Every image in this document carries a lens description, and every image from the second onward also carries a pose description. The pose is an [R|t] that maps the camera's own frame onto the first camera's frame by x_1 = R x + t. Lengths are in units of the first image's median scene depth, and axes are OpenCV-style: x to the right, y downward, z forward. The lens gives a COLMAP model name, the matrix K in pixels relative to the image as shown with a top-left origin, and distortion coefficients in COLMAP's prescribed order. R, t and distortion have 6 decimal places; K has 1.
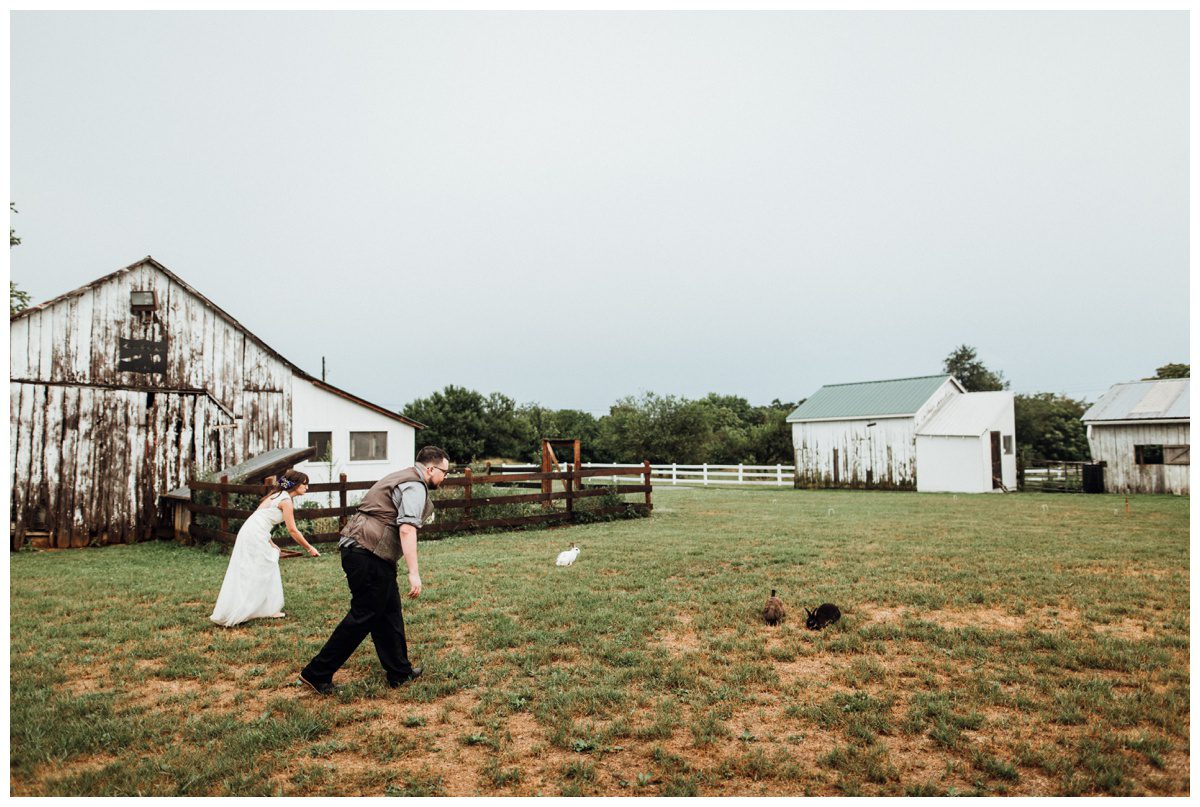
lens RADIAL K [[809.1, 0, 599.2], [0, 809.1, 399.5], [0, 0, 1]] dist [0.011226, -0.006068]
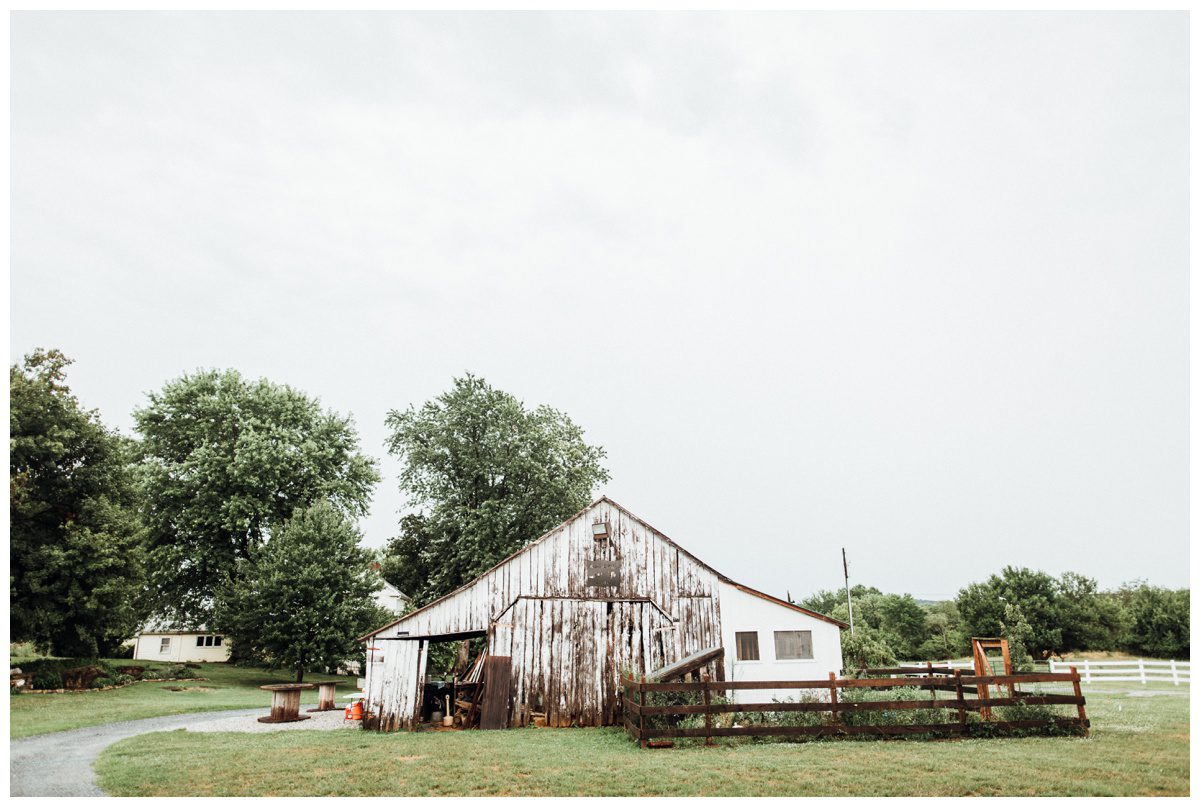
lens RADIAL K [[809.1, 0, 599.4], [0, 809.1, 405.8], [0, 0, 1]] dist [0.011226, -0.006068]
pose [[0.770121, -0.176541, -0.612982, 0.266742], [0.040674, 0.972575, -0.229004, -0.017474], [0.636600, 0.151428, 0.756181, -0.020387]]
